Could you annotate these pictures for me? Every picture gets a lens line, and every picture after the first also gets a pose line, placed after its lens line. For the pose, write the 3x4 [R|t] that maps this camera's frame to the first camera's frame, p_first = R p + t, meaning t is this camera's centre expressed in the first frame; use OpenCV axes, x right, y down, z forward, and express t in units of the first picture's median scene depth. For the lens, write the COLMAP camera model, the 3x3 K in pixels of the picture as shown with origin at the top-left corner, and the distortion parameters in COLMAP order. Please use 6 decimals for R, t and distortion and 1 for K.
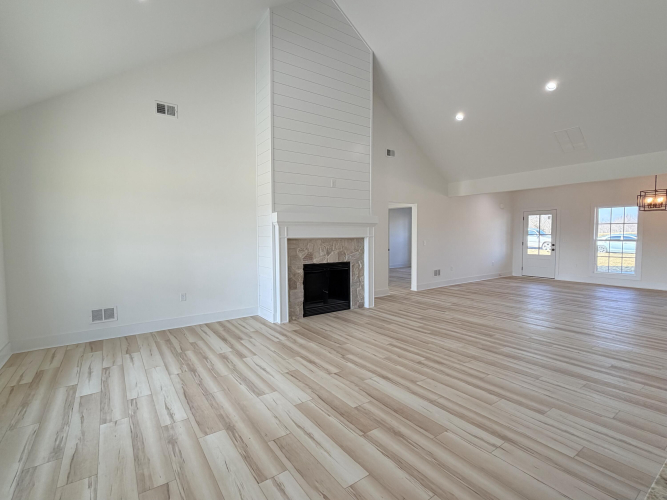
lens RADIAL K [[322.6, 0, 336.6], [0, 322.6, 248.8], [0, 0, 1]] dist [-0.000780, -0.000632]
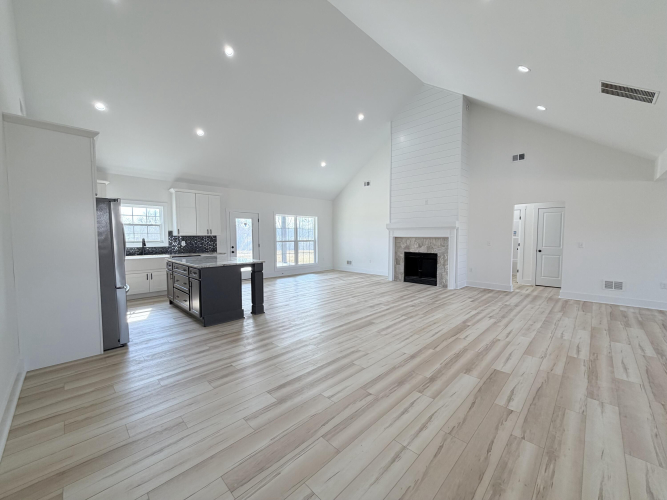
lens RADIAL K [[268.0, 0, 336.6], [0, 268.0, 249.0], [0, 0, 1]] dist [-0.003084, 0.000002]
pose [[0.183076, 0.058124, -0.981379, 1.252899], [-0.043874, 0.997739, 0.050909, -0.024471], [0.982119, 0.033737, 0.185212, 0.356348]]
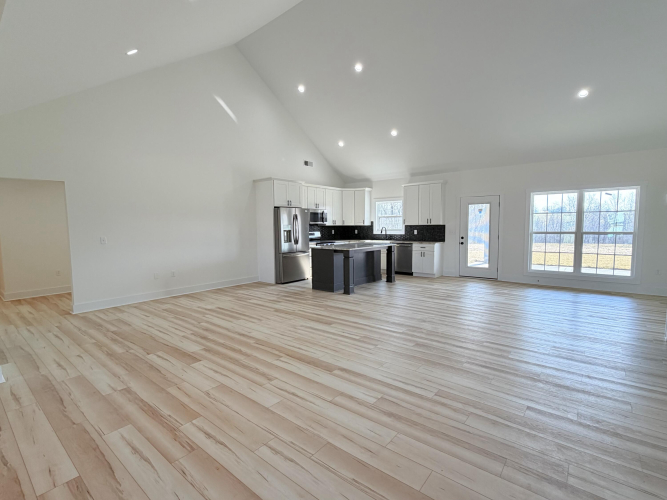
lens RADIAL K [[322.6, 0, 332.7], [0, 322.6, 251.9], [0, 0, 1]] dist [-0.000780, -0.000632]
pose [[-0.964068, 0.041691, -0.262364, 0.733655], [0.007498, 0.991485, 0.130002, -0.073943], [0.265550, 0.123364, -0.956172, 1.393350]]
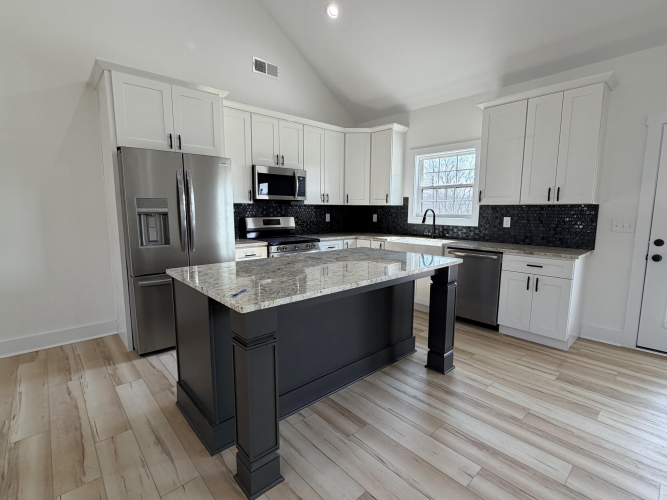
lens RADIAL K [[322.6, 0, 336.3], [0, 322.6, 250.8], [0, 0, 1]] dist [-0.000780, -0.000632]
pose [[-0.992244, 0.022672, -0.122217, 0.325436], [0.000515, 0.983966, 0.178354, -0.018191], [0.124301, 0.176908, -0.976347, 0.531846]]
